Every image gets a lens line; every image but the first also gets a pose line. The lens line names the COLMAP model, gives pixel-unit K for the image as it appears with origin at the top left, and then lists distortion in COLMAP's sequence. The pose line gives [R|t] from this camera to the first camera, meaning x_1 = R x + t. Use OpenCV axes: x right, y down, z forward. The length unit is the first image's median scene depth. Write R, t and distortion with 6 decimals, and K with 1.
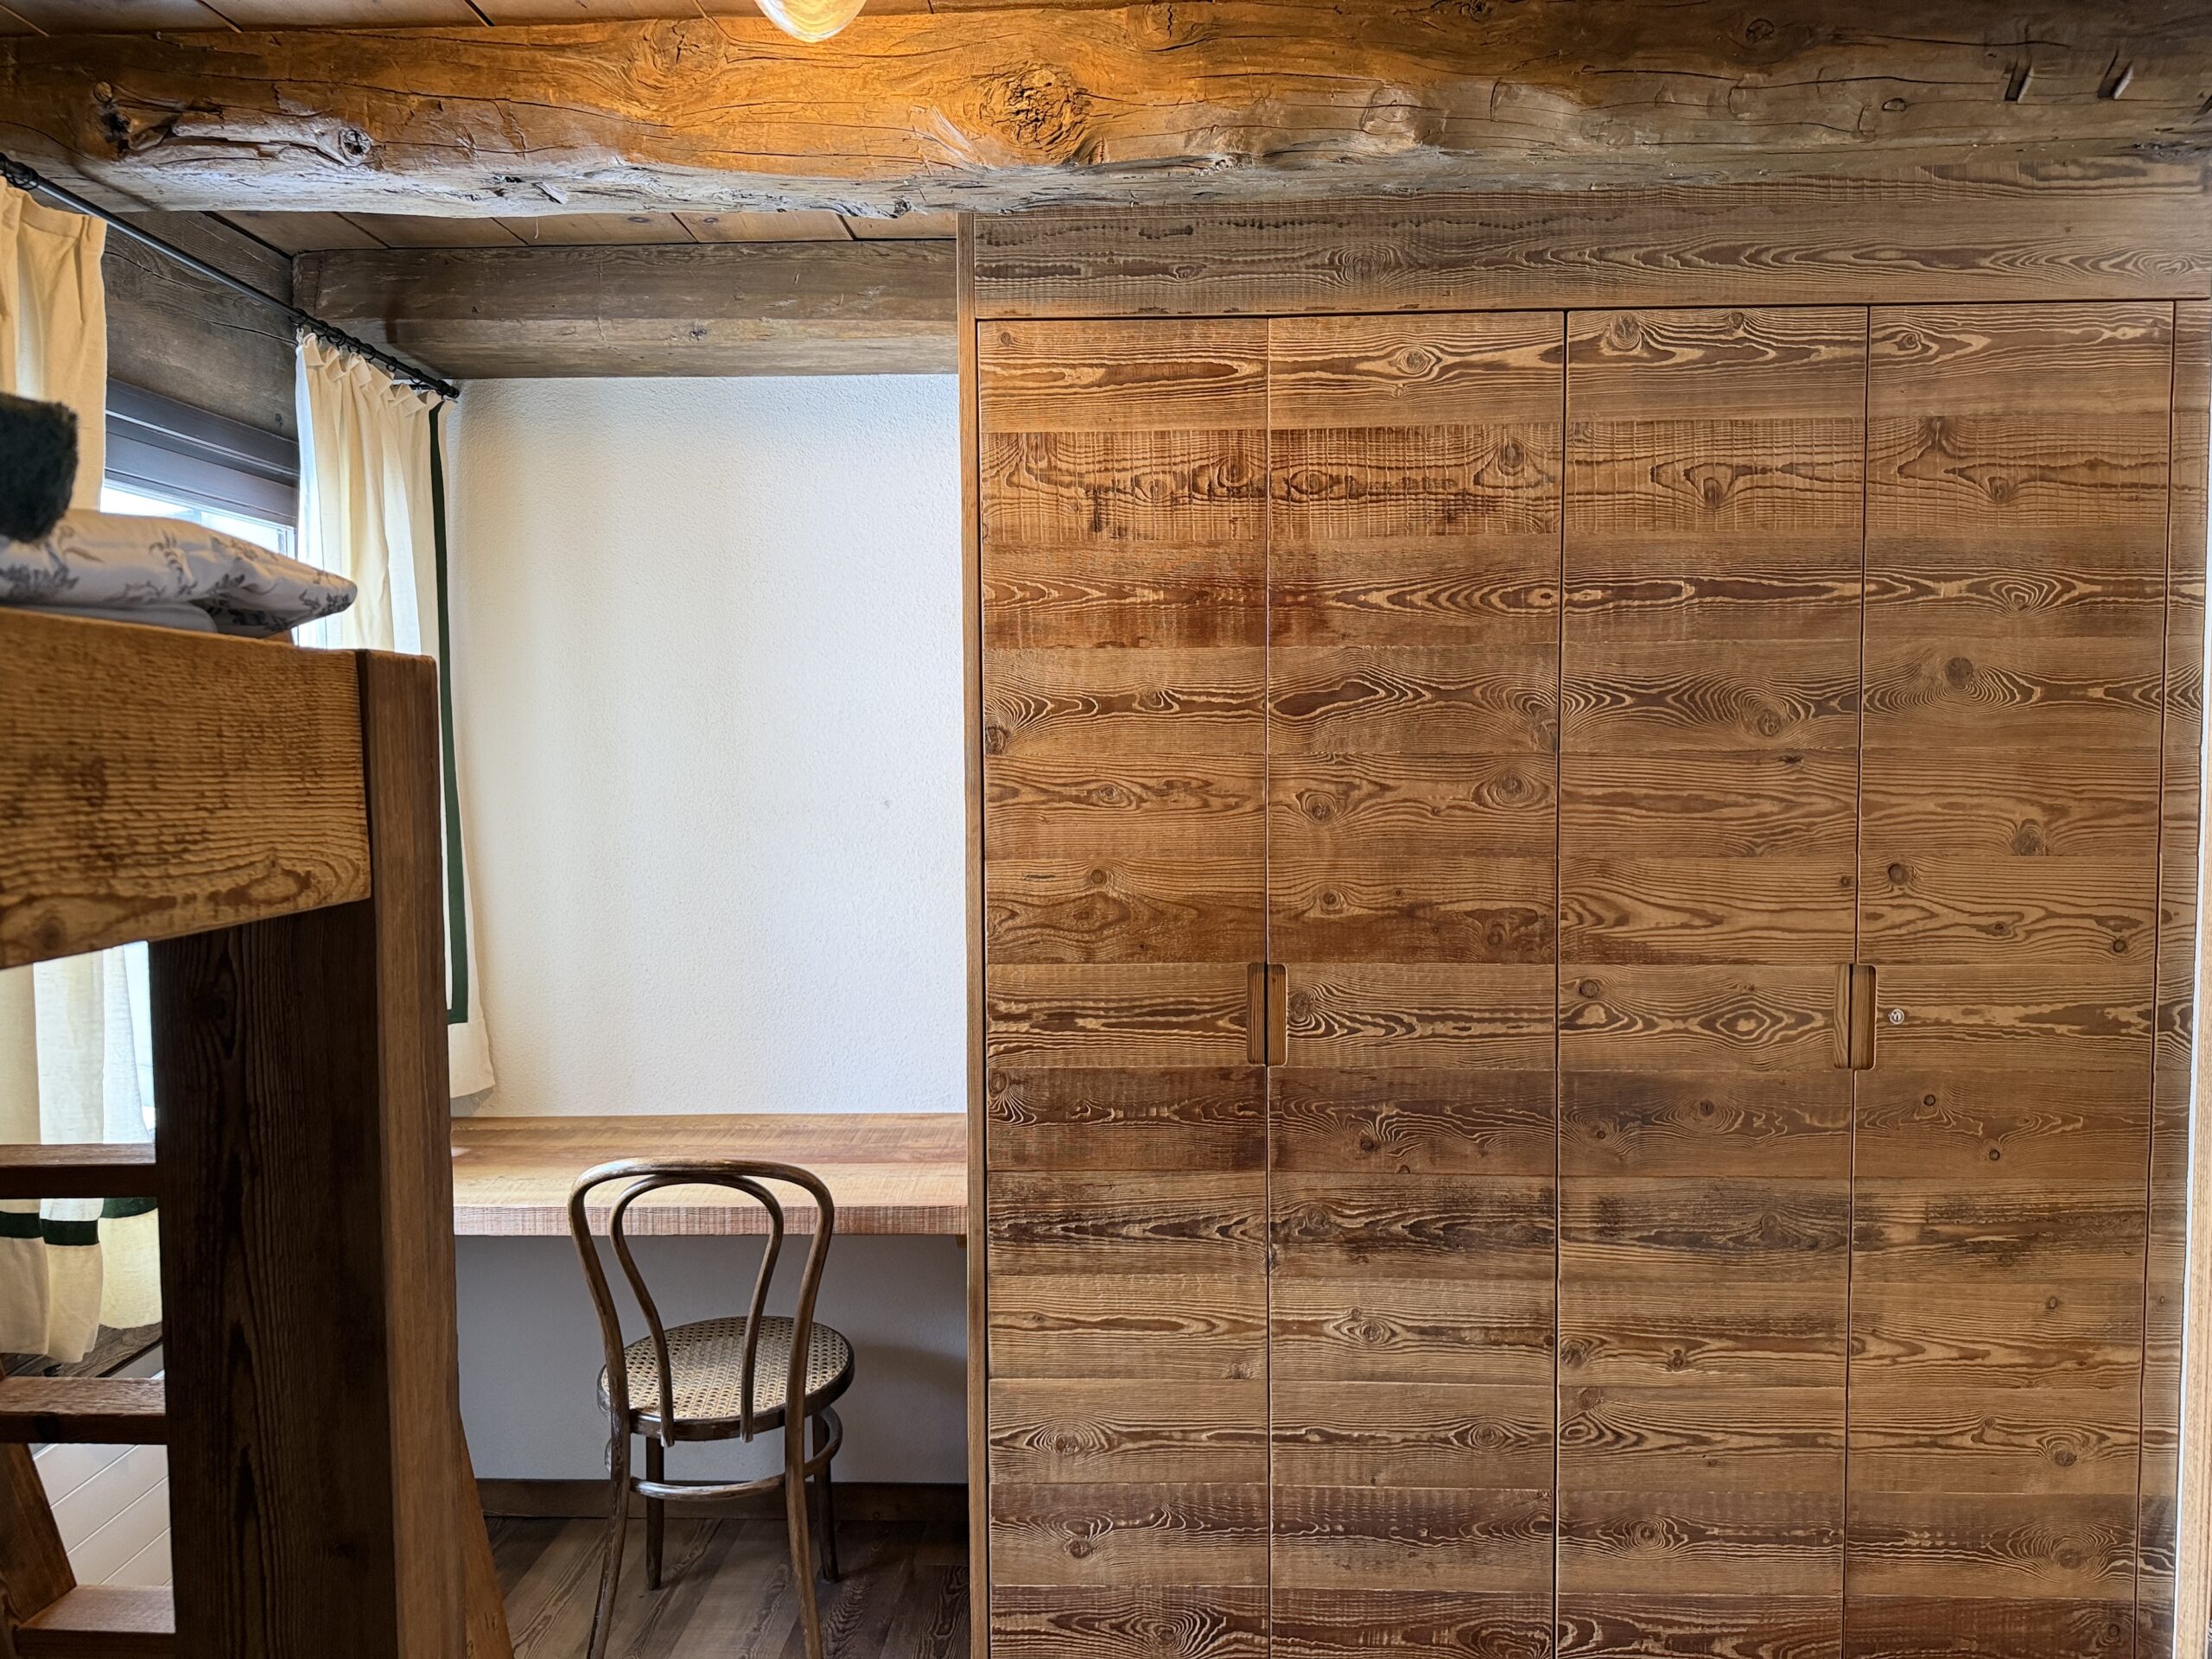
lens RADIAL K [[1548.6, 0, 1106.2], [0, 1548.6, 824.0], [0, 0, 1]] dist [0.056492, -0.066771]
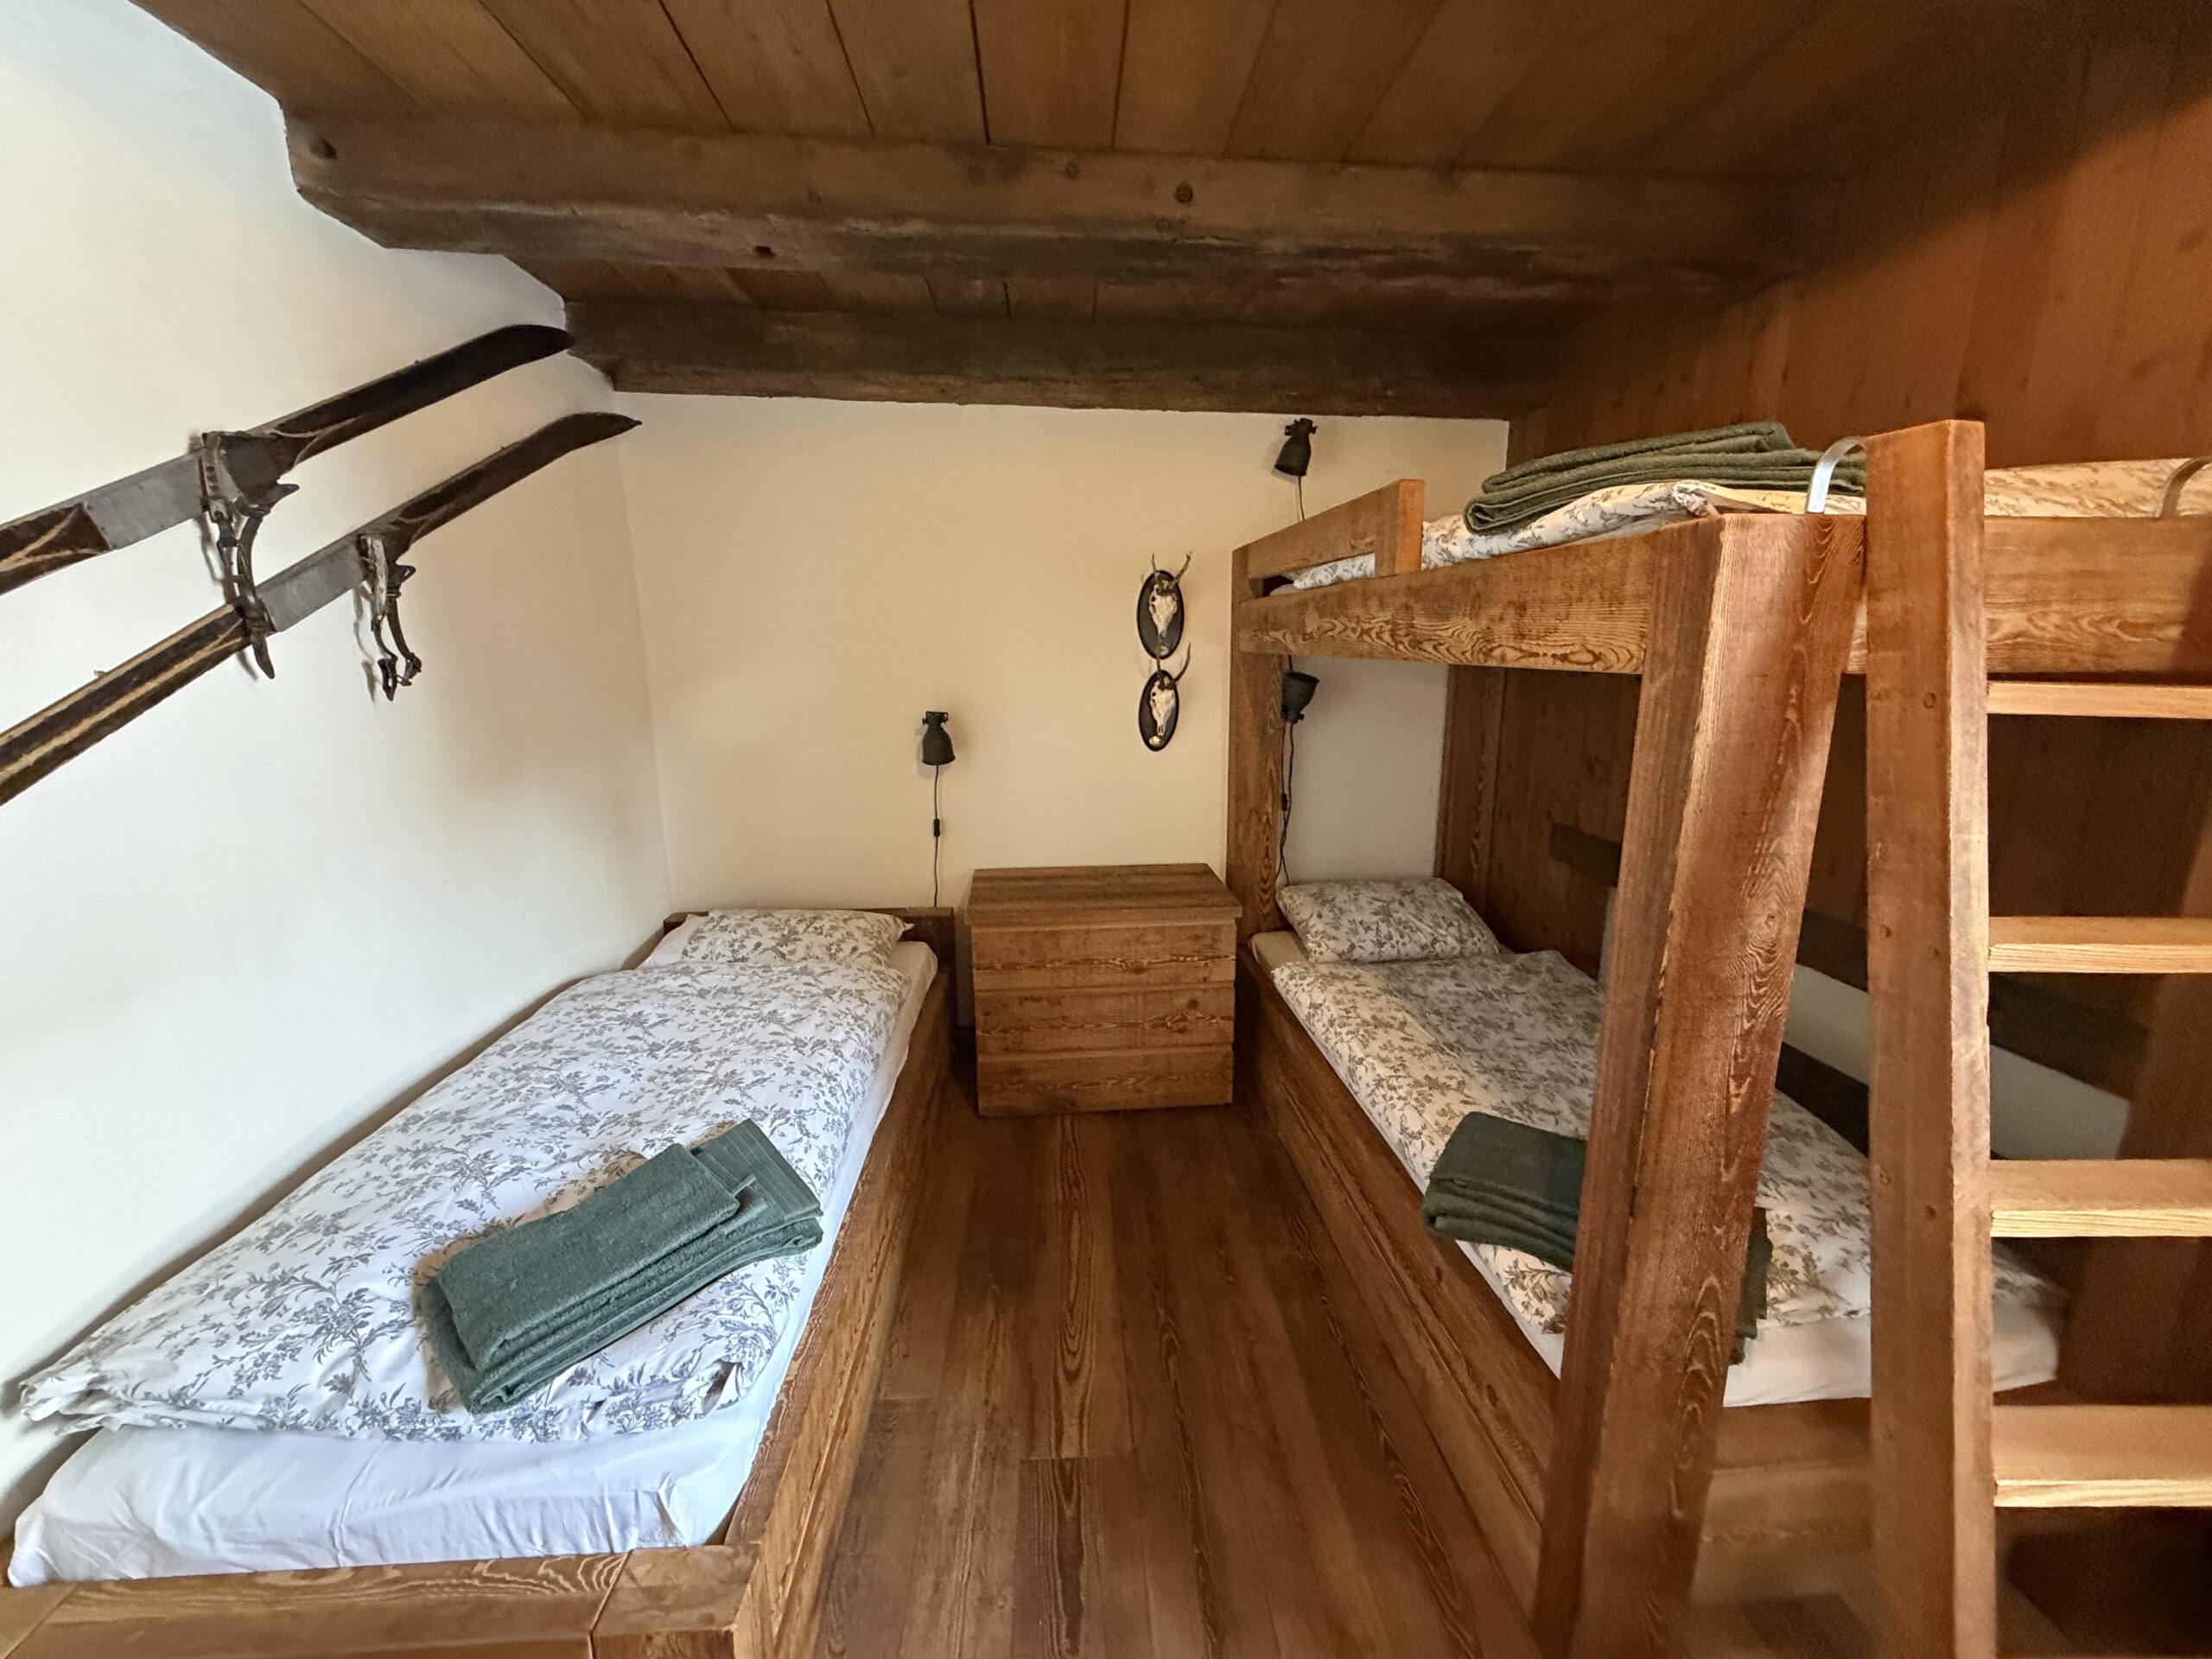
lens RADIAL K [[879.8, 0, 1100.6], [0, 879.8, 827.6], [0, 0, 1]] dist [-0.002044, 0.001207]
pose [[-0.993659, 0.035753, -0.106601, 0.285594], [0.006963, 0.965843, 0.259033, -0.053690], [0.112221, 0.256648, -0.959968, 2.205882]]
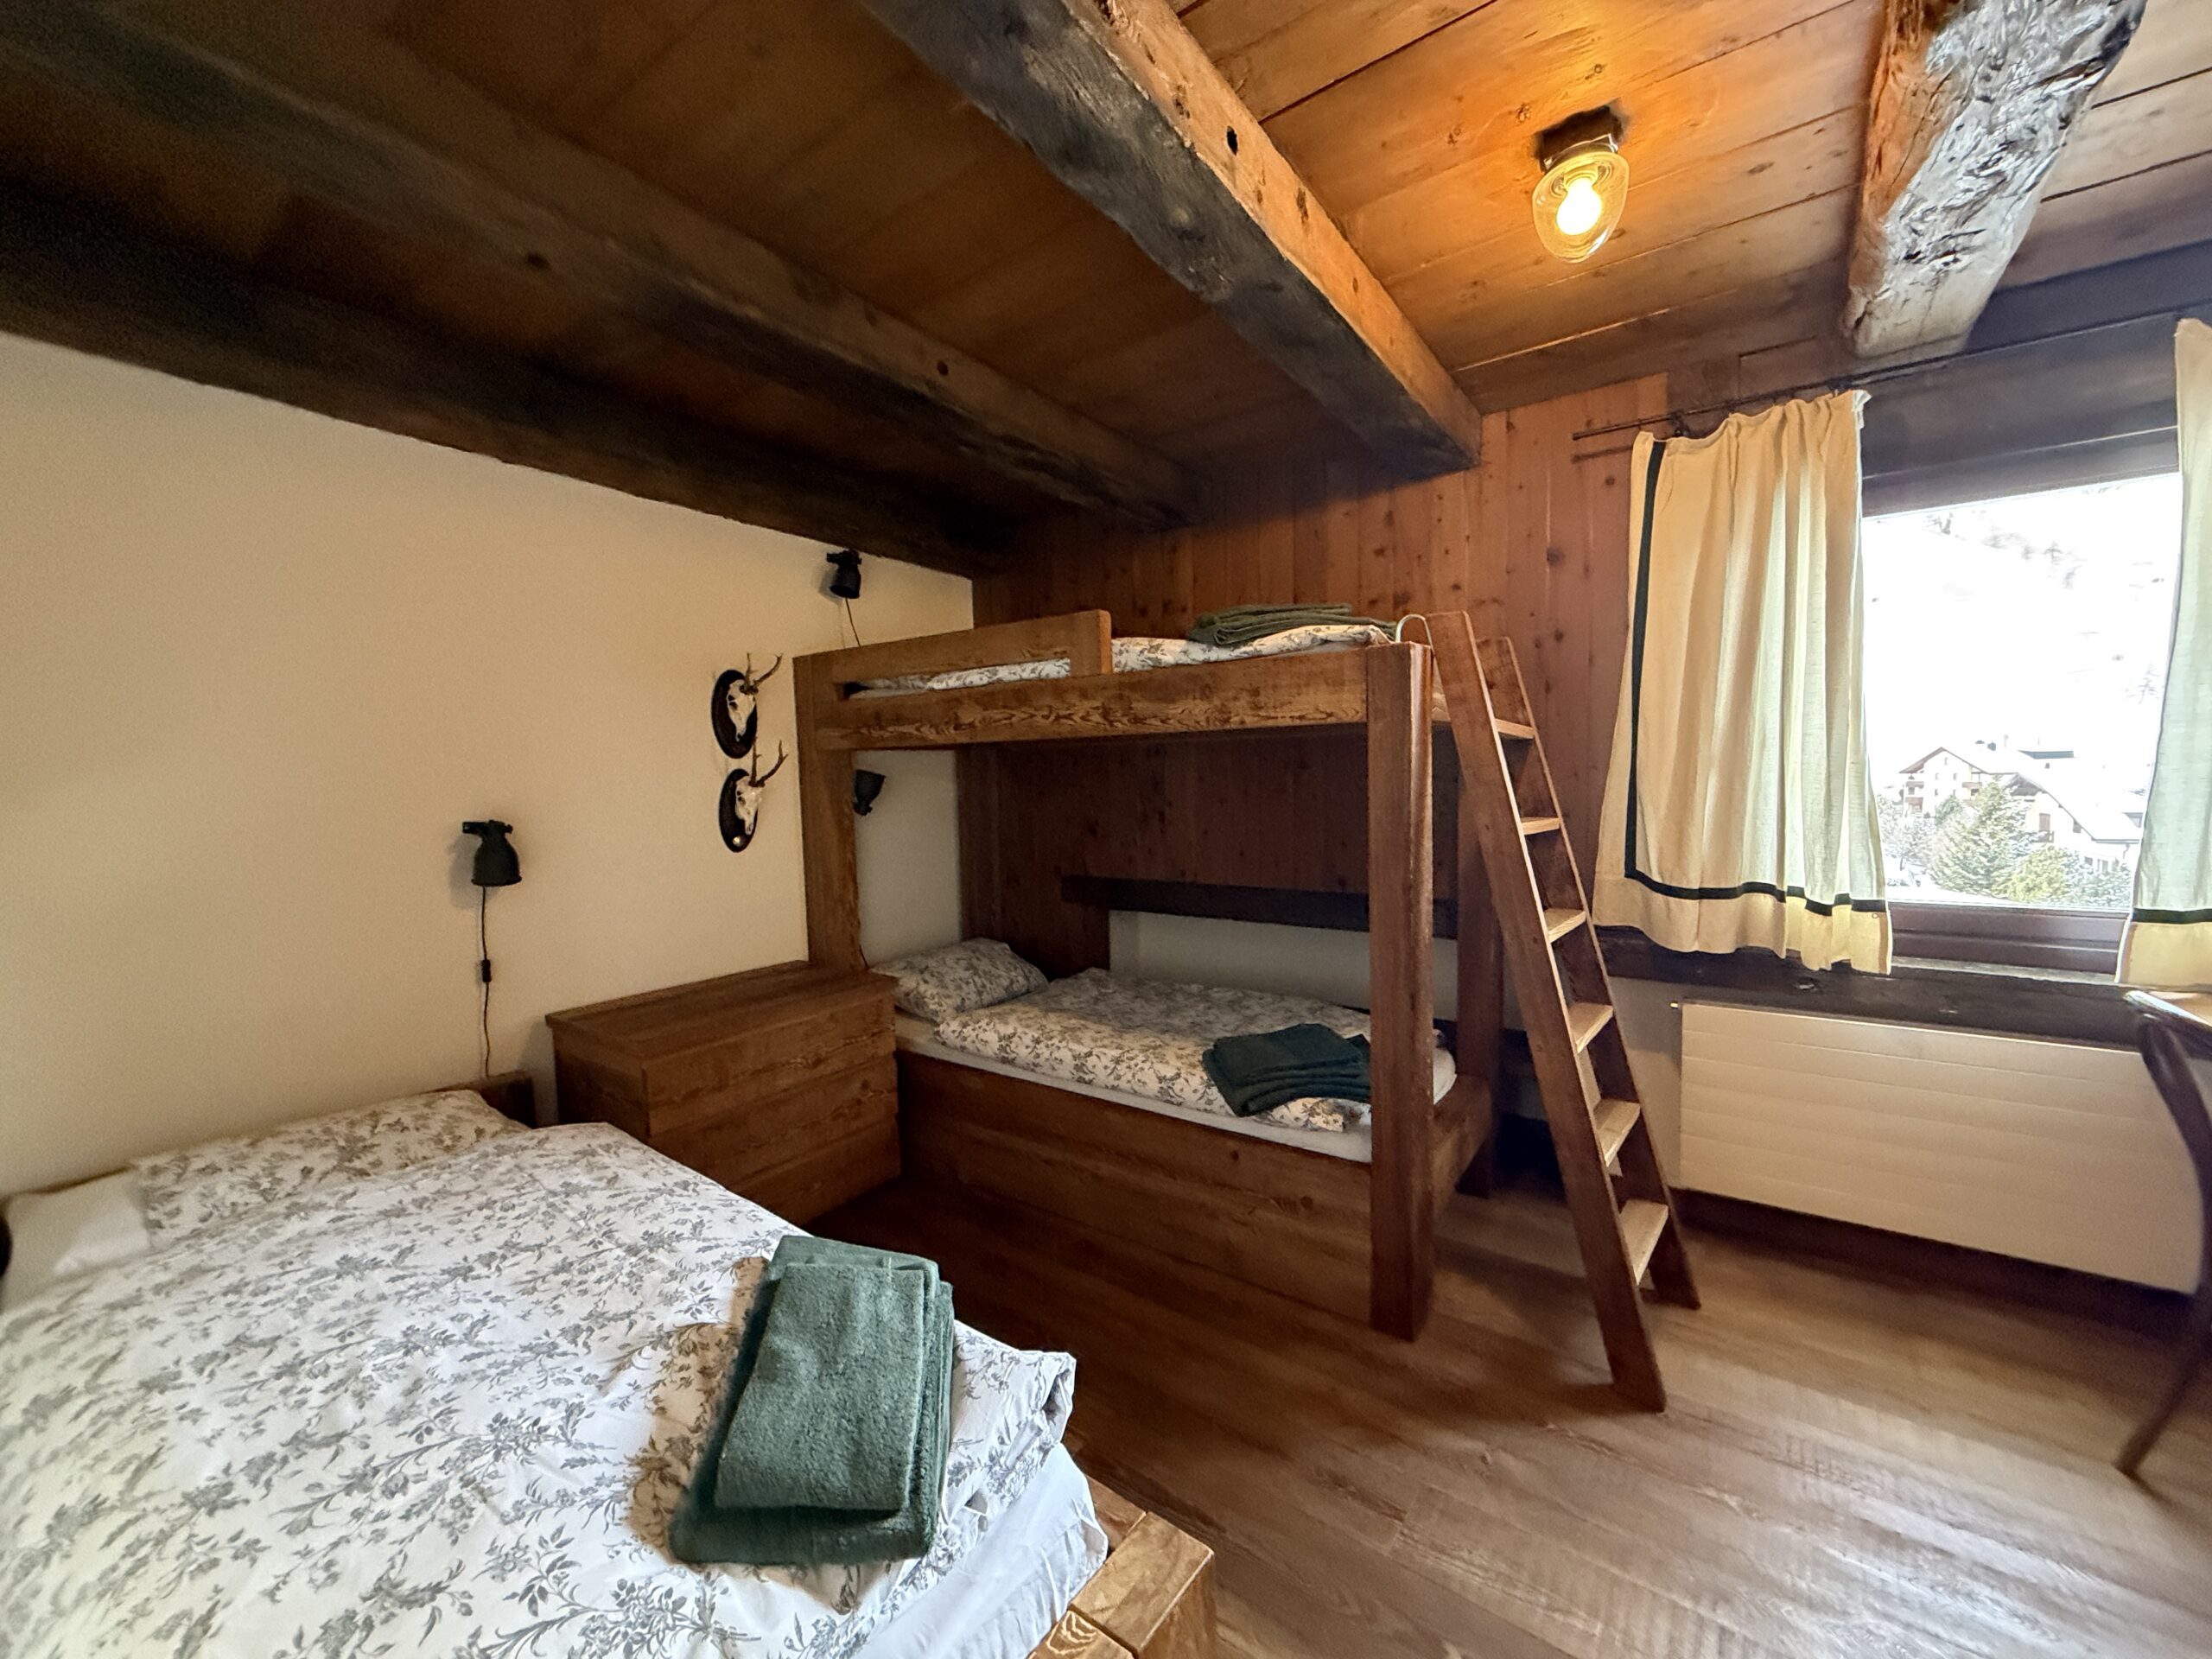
lens RADIAL K [[879.8, 0, 1102.0], [0, 879.8, 828.4], [0, 0, 1]] dist [-0.002044, 0.001207]
pose [[-0.561425, 0.073813, -0.824229, 1.630366], [-0.014350, 0.994996, 0.098881, 0.112304], [0.827403, 0.067342, -0.557556, 1.830299]]
